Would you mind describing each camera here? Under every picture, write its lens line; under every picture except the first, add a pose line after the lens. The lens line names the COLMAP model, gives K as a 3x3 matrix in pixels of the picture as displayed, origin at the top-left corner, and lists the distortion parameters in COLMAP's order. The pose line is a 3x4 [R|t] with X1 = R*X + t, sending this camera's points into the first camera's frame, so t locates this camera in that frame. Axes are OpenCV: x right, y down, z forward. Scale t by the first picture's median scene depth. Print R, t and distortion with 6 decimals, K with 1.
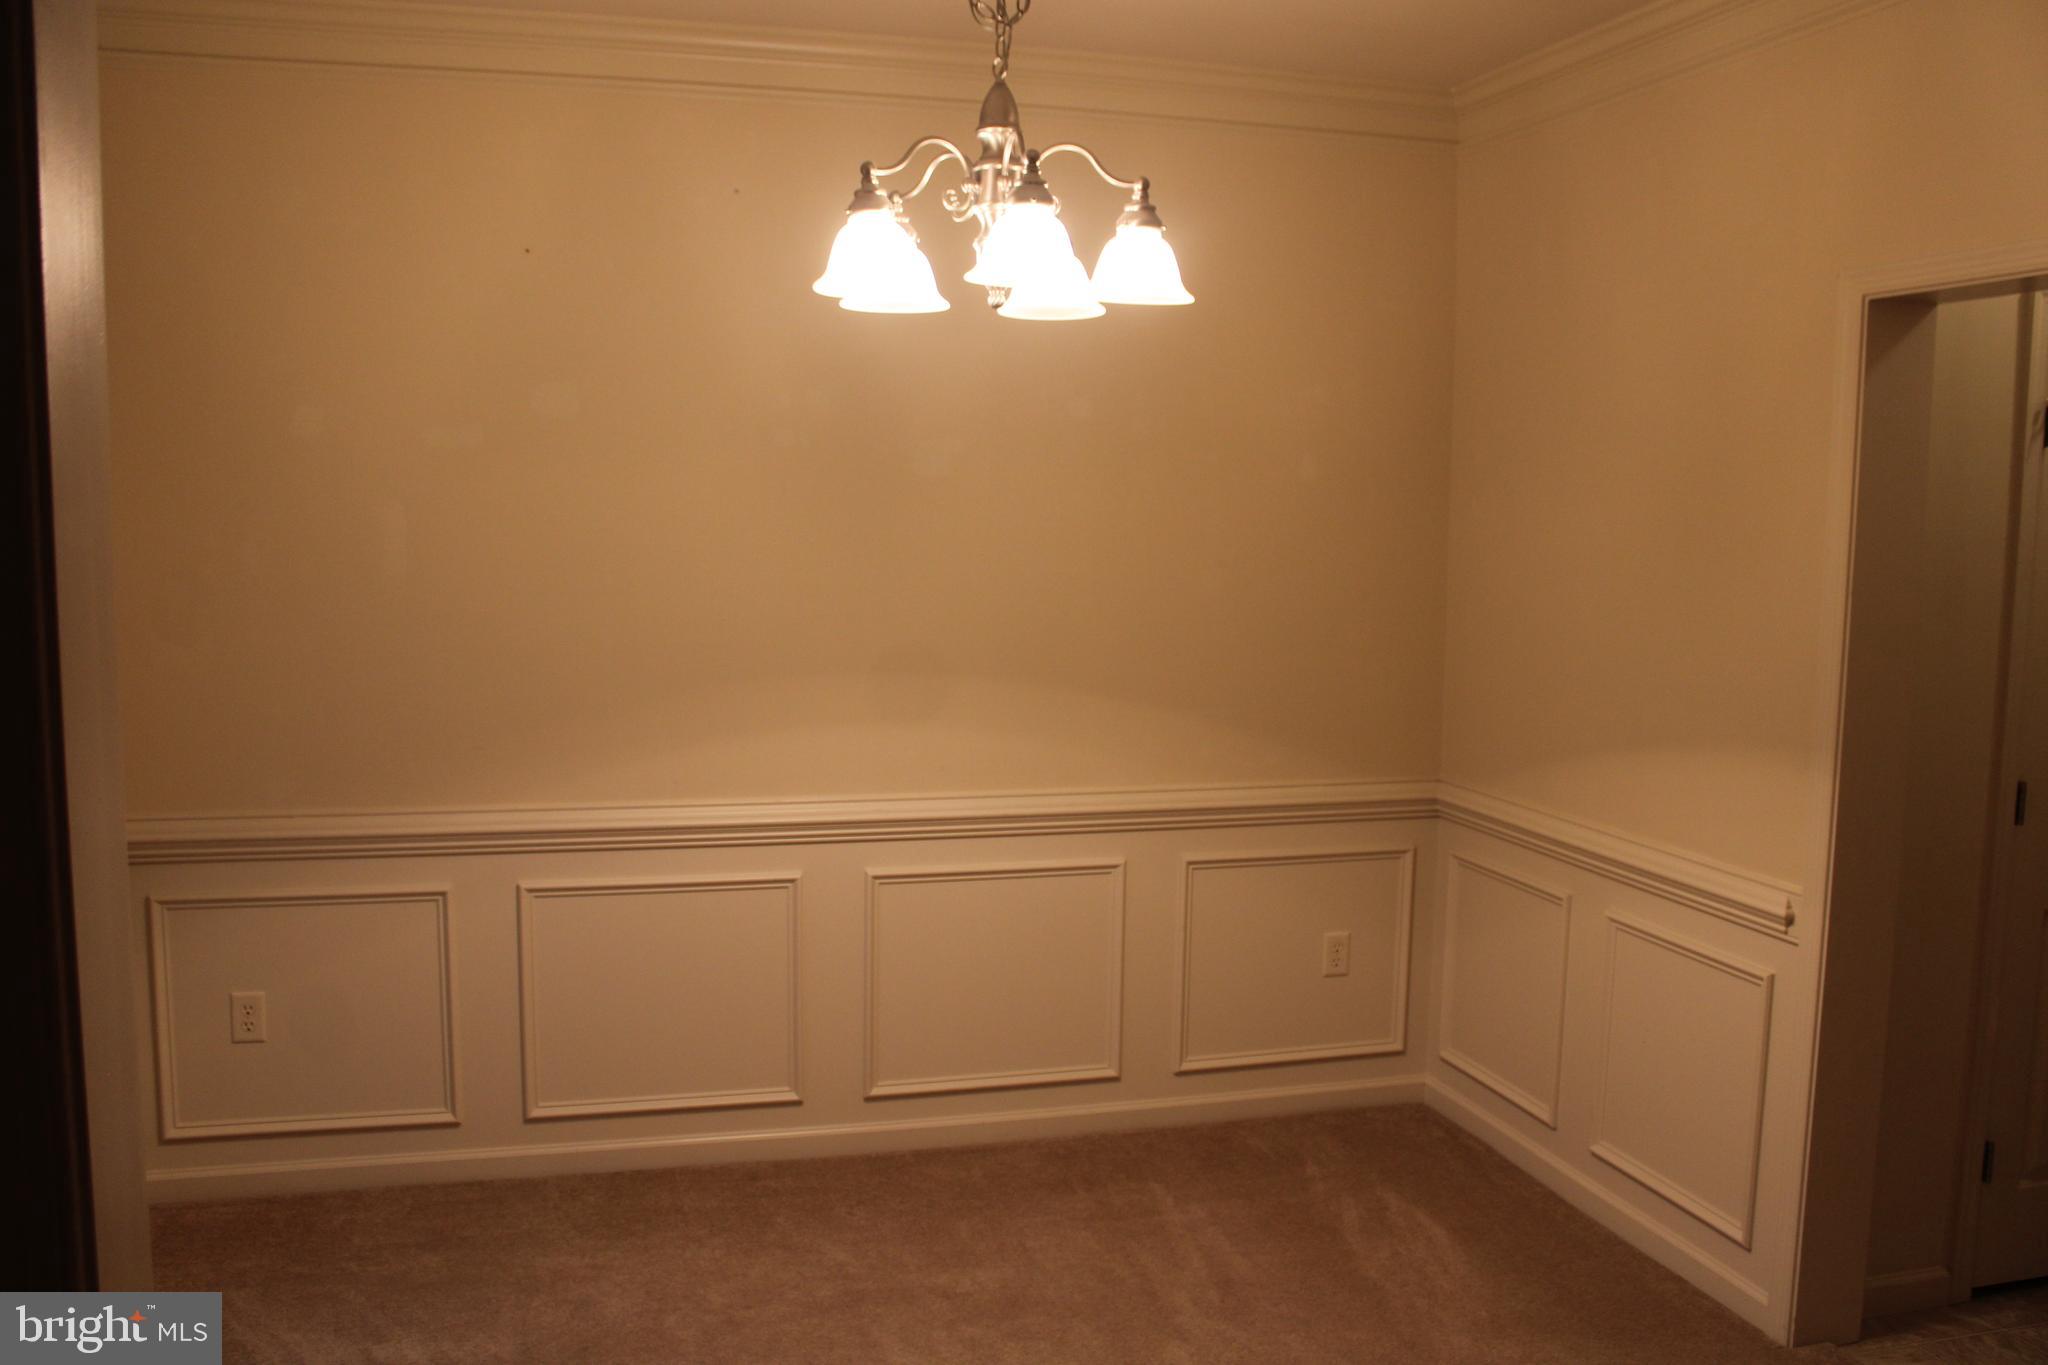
lens RADIAL K [[1712.4, 0, 1024.0], [0, 1712.4, 682.5], [0, 0, 1]] dist [-0.172446, 0.163127]
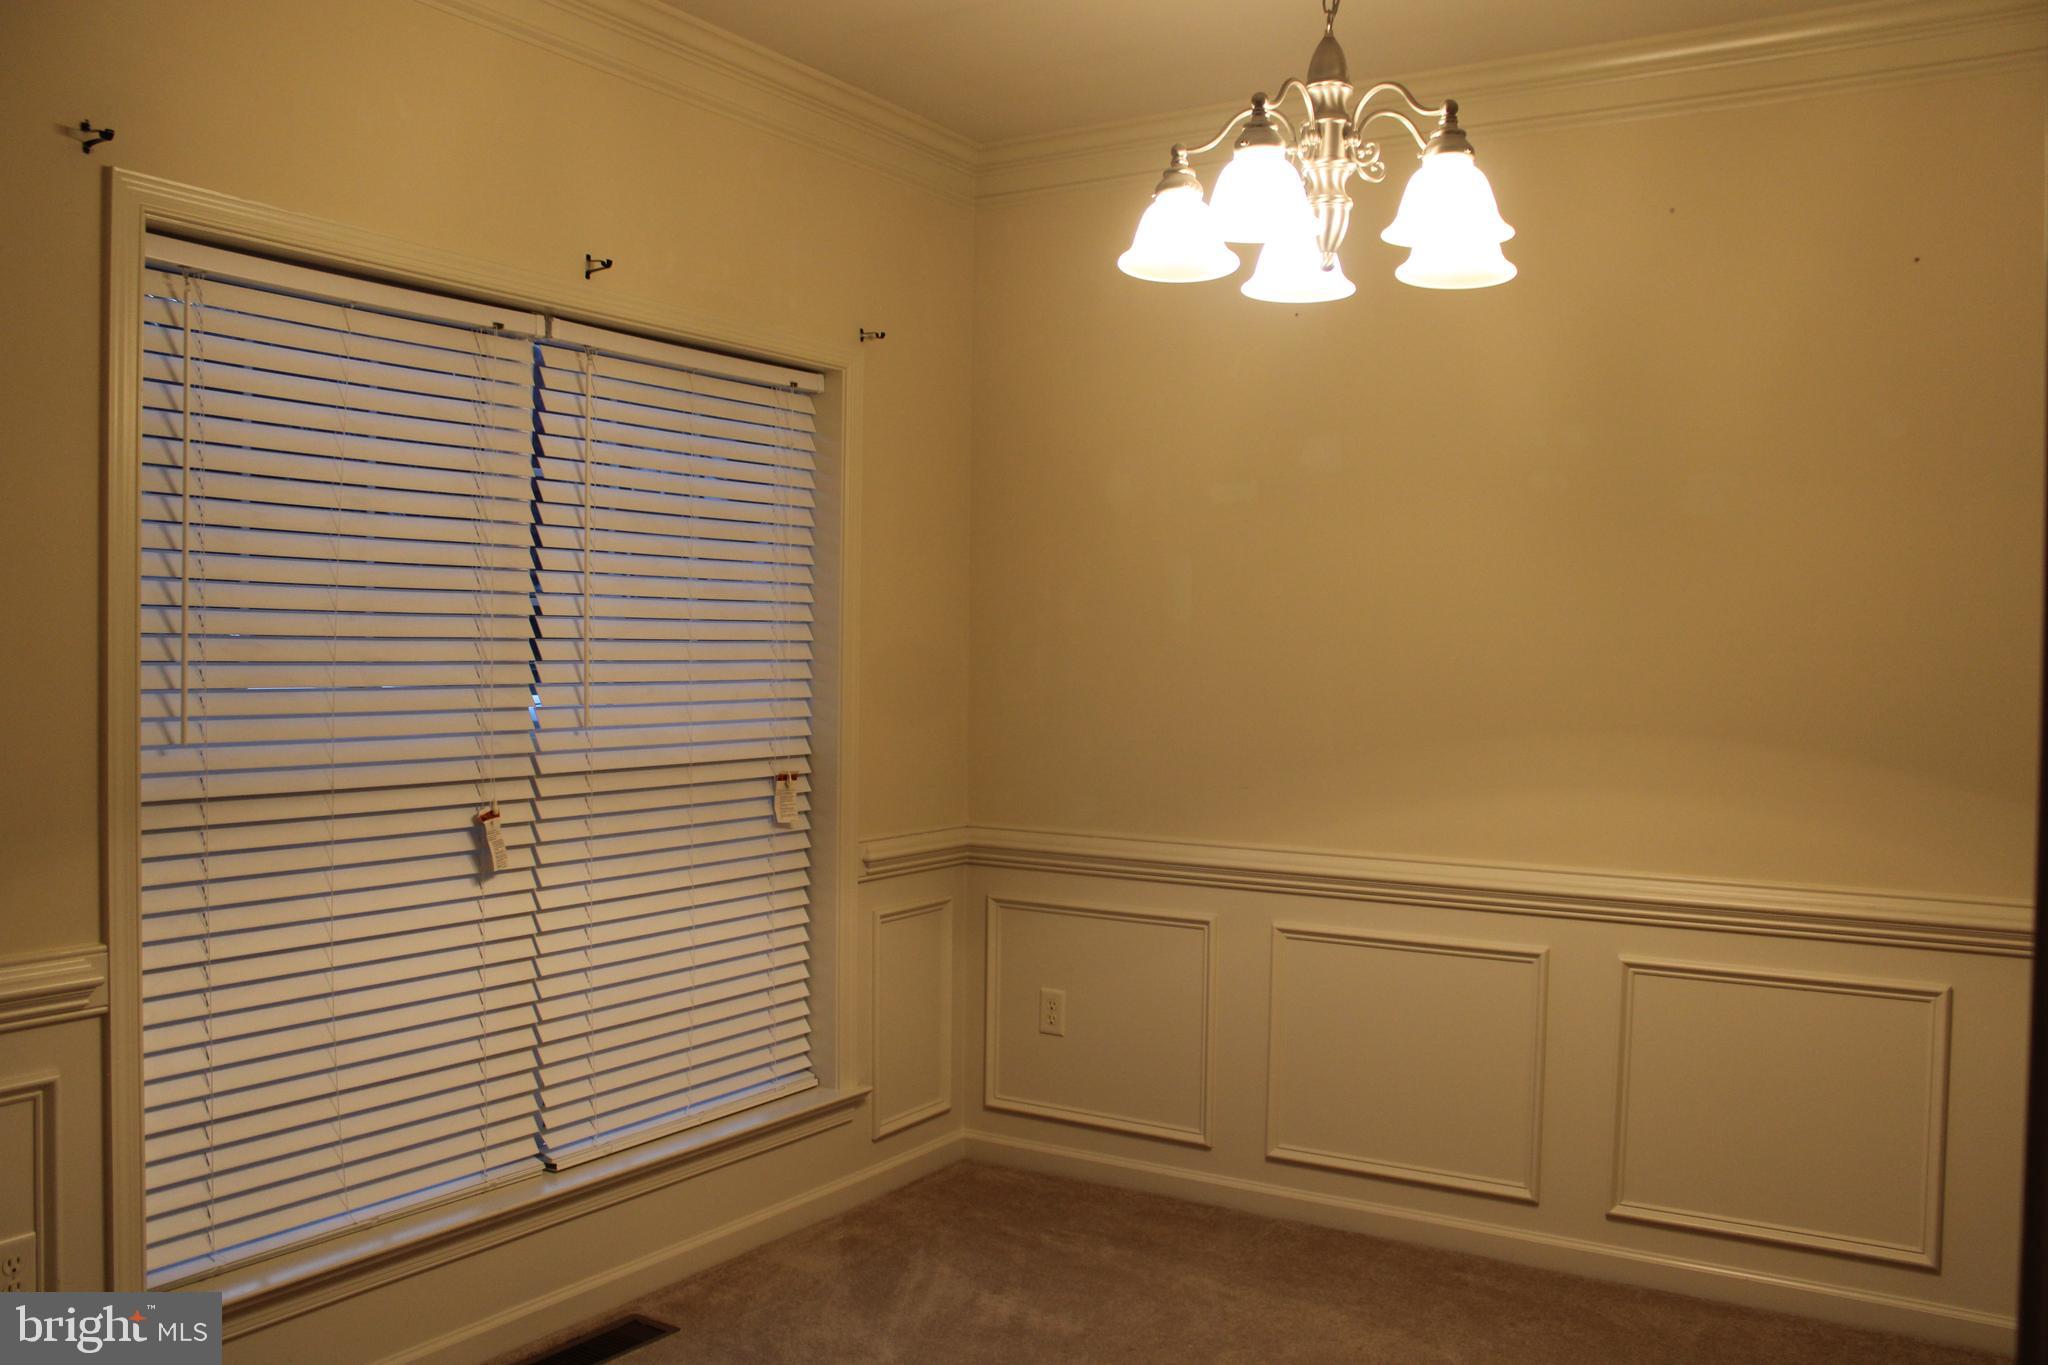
lens RADIAL K [[1712.4, 0, 1024.0], [0, 1712.4, 682.5], [0, 0, 1]] dist [-0.172446, 0.163127]
pose [[0.680435, 0.013012, -0.732693, 0.372301], [-0.082684, 0.994821, -0.059119, 0.049862], [0.728129, 0.100809, 0.677987, 0.179802]]
